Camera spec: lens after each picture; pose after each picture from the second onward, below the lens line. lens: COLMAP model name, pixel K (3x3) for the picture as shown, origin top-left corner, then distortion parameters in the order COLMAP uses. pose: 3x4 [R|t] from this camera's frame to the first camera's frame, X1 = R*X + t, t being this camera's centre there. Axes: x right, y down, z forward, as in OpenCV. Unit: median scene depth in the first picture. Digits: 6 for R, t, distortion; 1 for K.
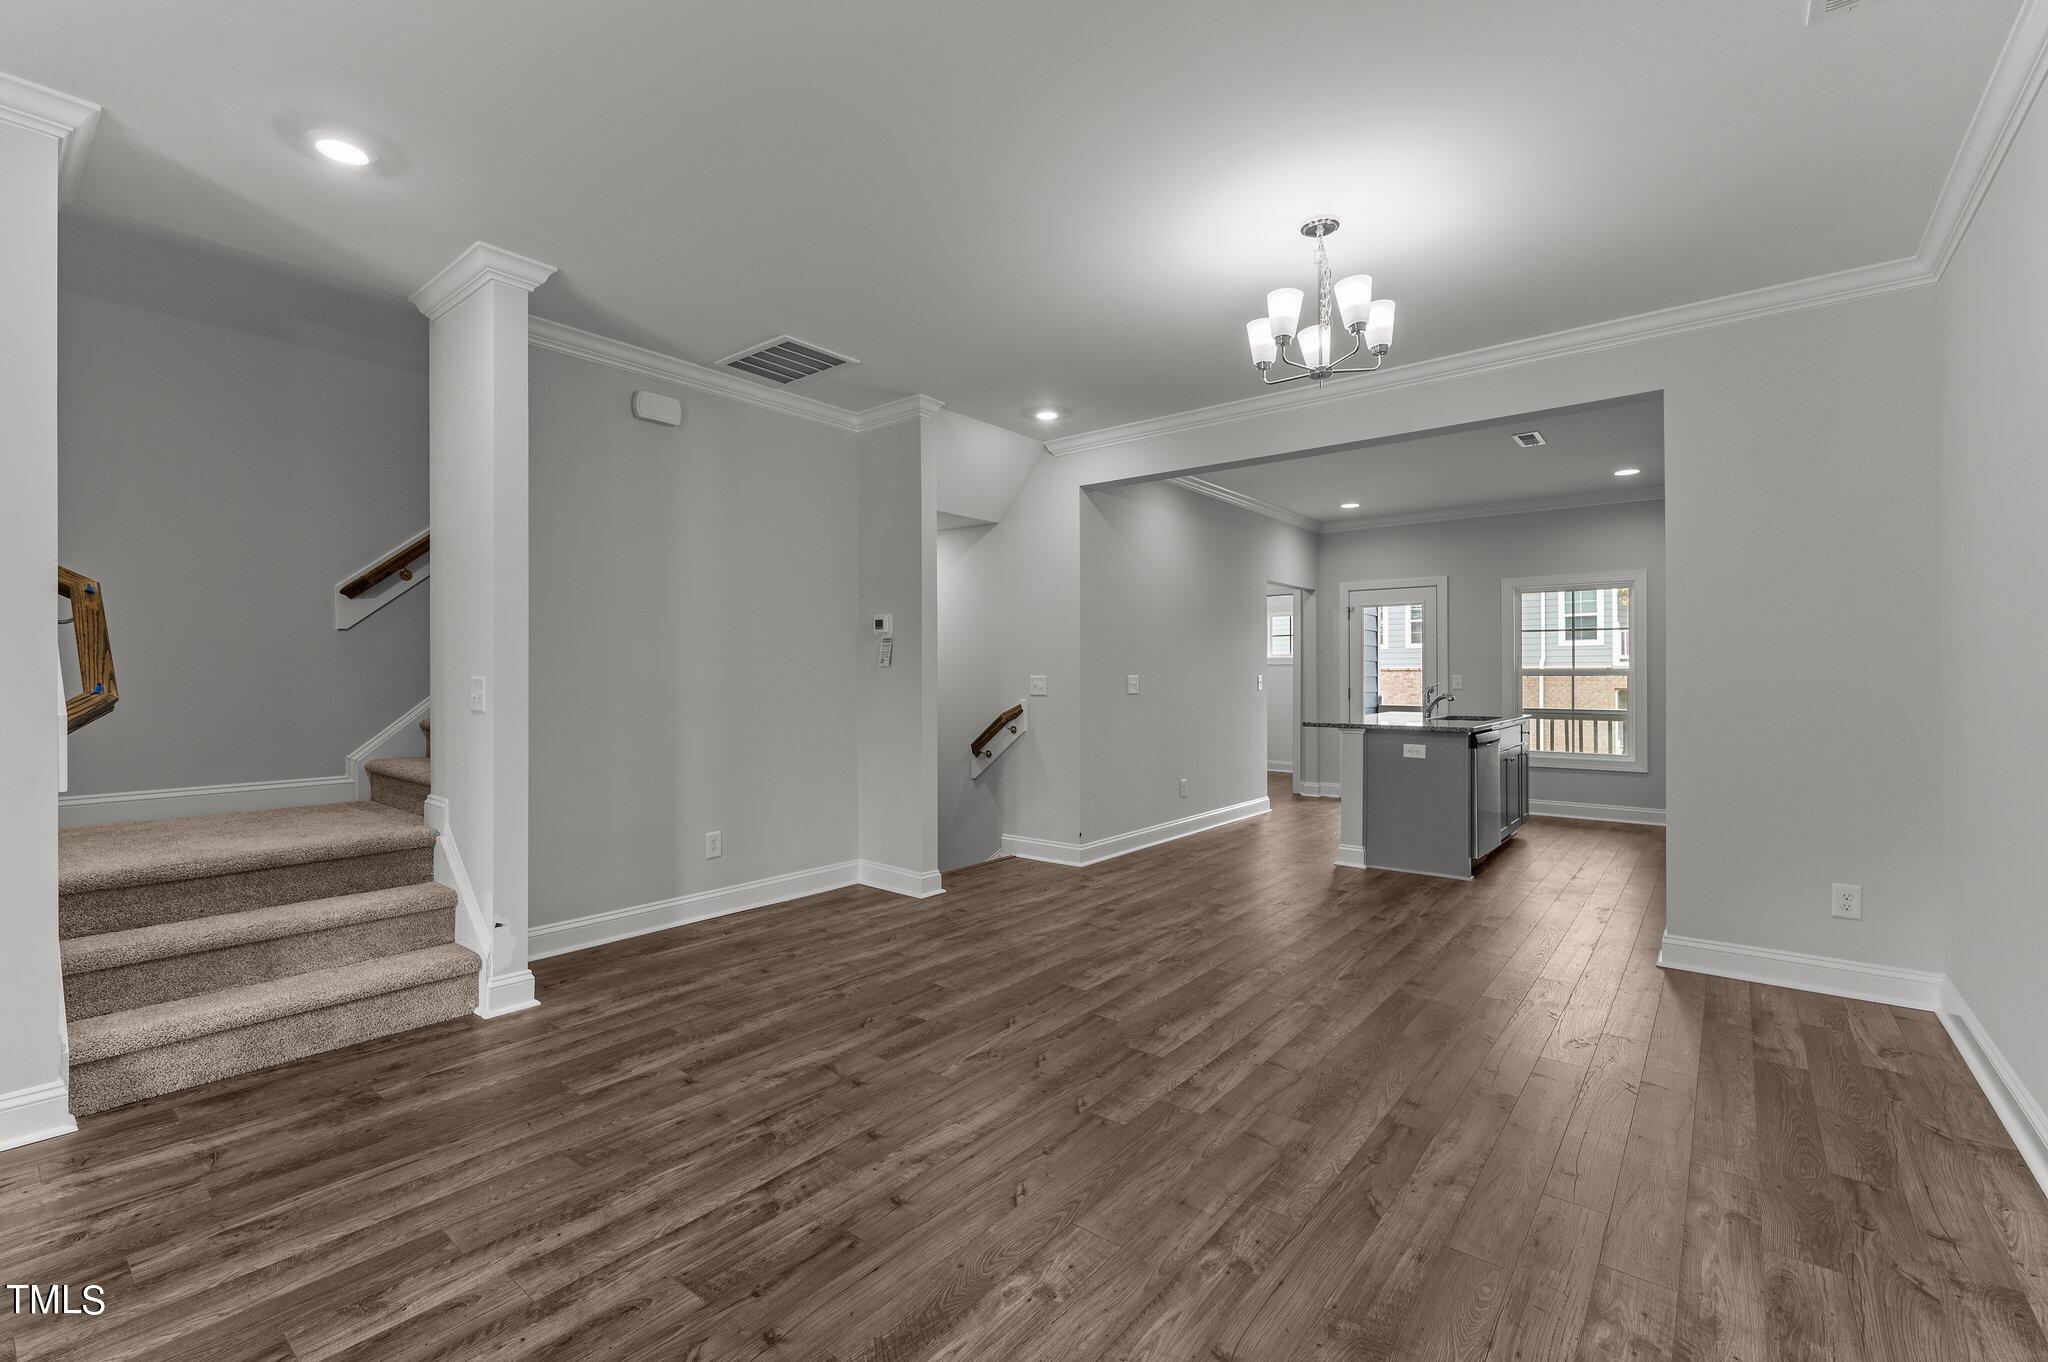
lens RADIAL K [[879.2, 0, 1011.1], [0, 879.2, 669.5], [0, 0, 1]] dist [0.001076, -0.000861]
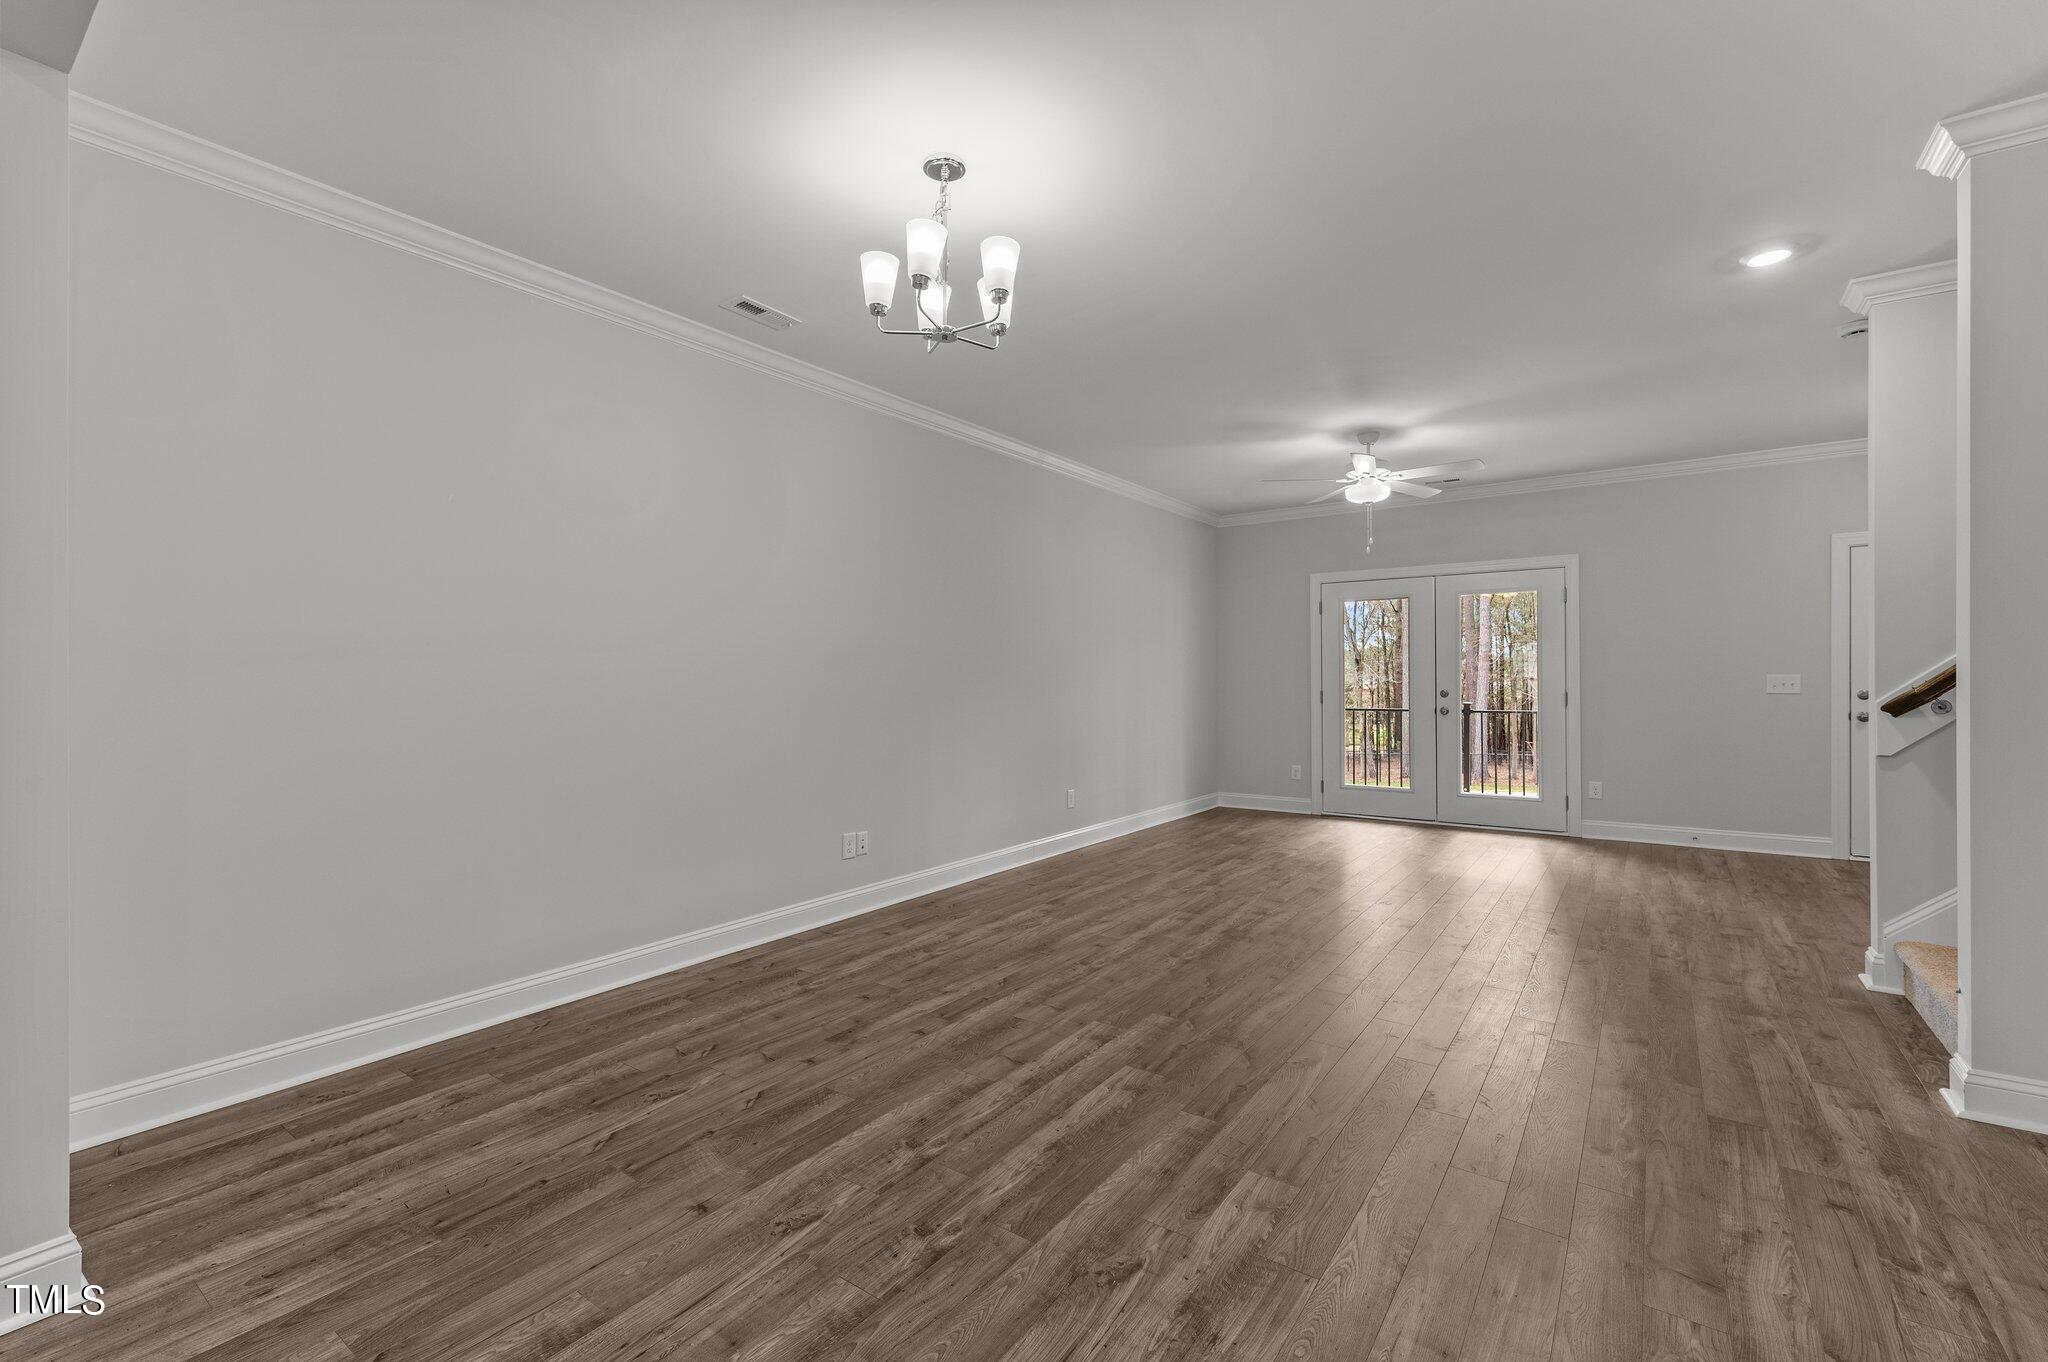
lens RADIAL K [[879.2, 0, 1020.5], [0, 879.2, 679.0], [0, 0, 1]] dist [0.001076, -0.000861]
pose [[-0.997799, 0.003117, -0.066237, 0.298267], [0.003431, 0.999983, -0.004618, 0.010550], [0.066221, -0.004835, -0.997793, 1.664422]]
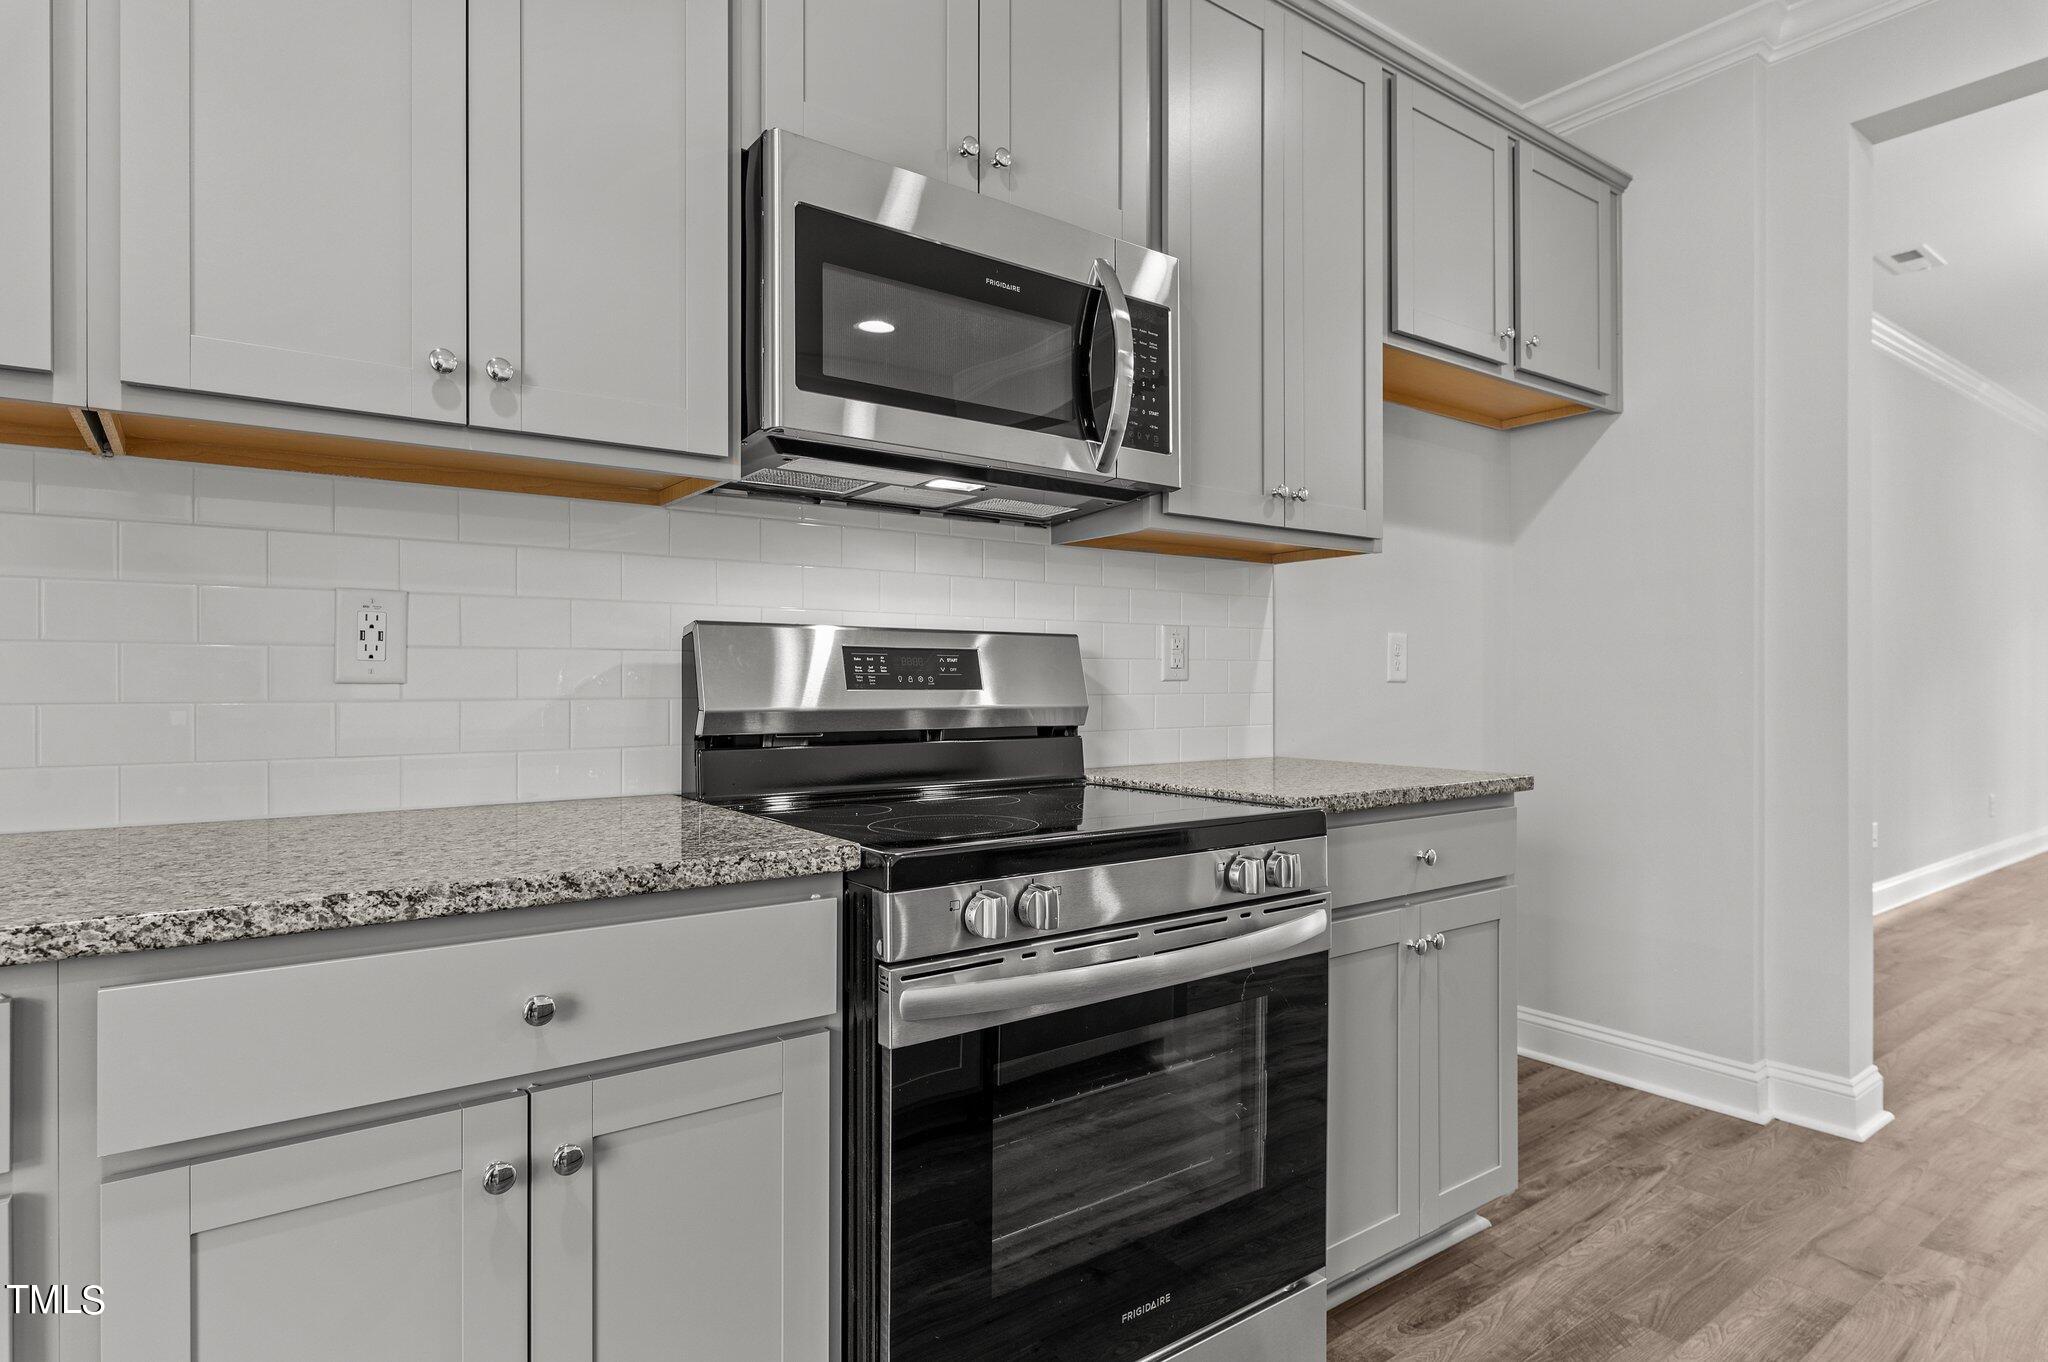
lens RADIAL K [[1095.9, 0, 1031.1], [0, 1095.9, 684.0], [0, 0, 1]] dist [-0.006975, 0.003208]
pose [[-0.971905, -0.000207, 0.235374, 1.231229], [-0.001198, 0.999991, -0.004067, 0.051681], [-0.235371, -0.004235, -0.971896, 2.045209]]
